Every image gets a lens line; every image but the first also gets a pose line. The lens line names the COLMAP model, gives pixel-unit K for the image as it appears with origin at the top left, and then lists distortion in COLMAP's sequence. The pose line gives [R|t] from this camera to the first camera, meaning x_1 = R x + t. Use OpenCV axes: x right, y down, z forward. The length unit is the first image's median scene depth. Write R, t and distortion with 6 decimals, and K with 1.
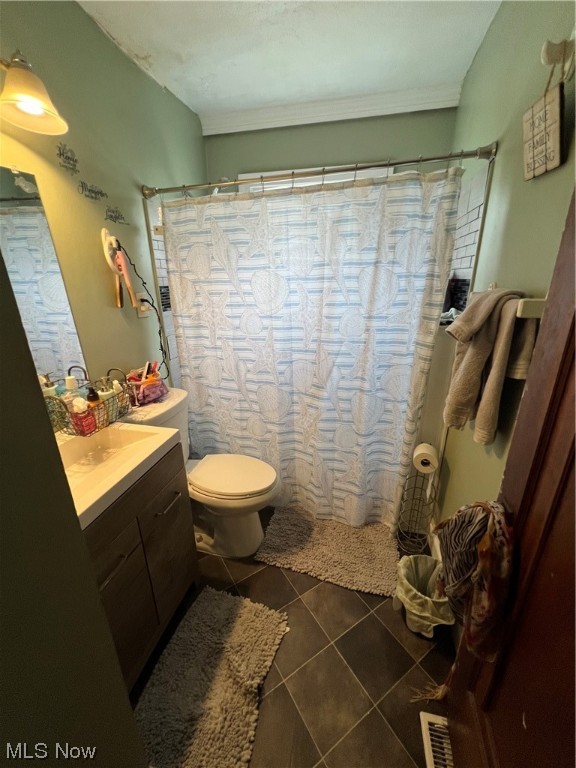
lens RADIAL K [[310.3, 0, 288.7], [0, 310.3, 383.2], [0, 0, 1]] dist [-0.002542, 0.000715]
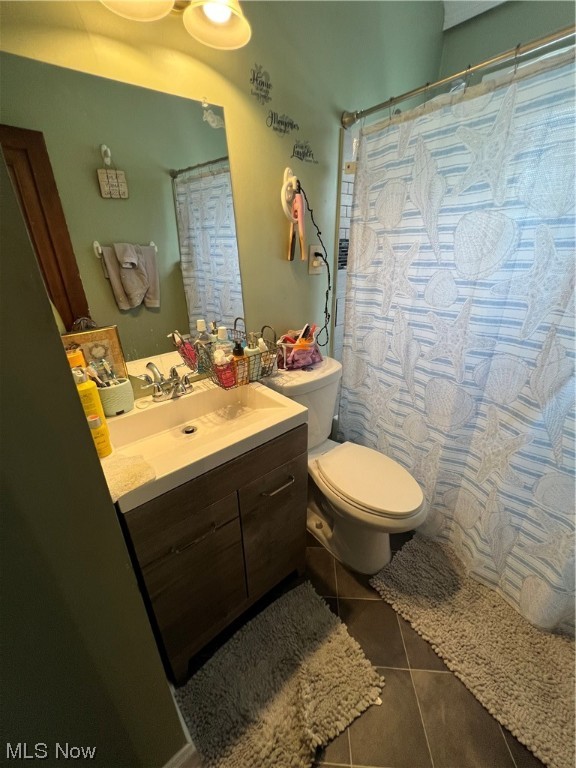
lens RADIAL K [[310.3, 0, 286.1], [0, 310.3, 381.7], [0, 0, 1]] dist [-0.002542, 0.000715]
pose [[0.808777, 0.241977, -0.536028, 0.025147], [-0.192956, 0.970161, 0.146817, -0.027053], [0.555560, -0.015313, 0.831335, 0.213112]]
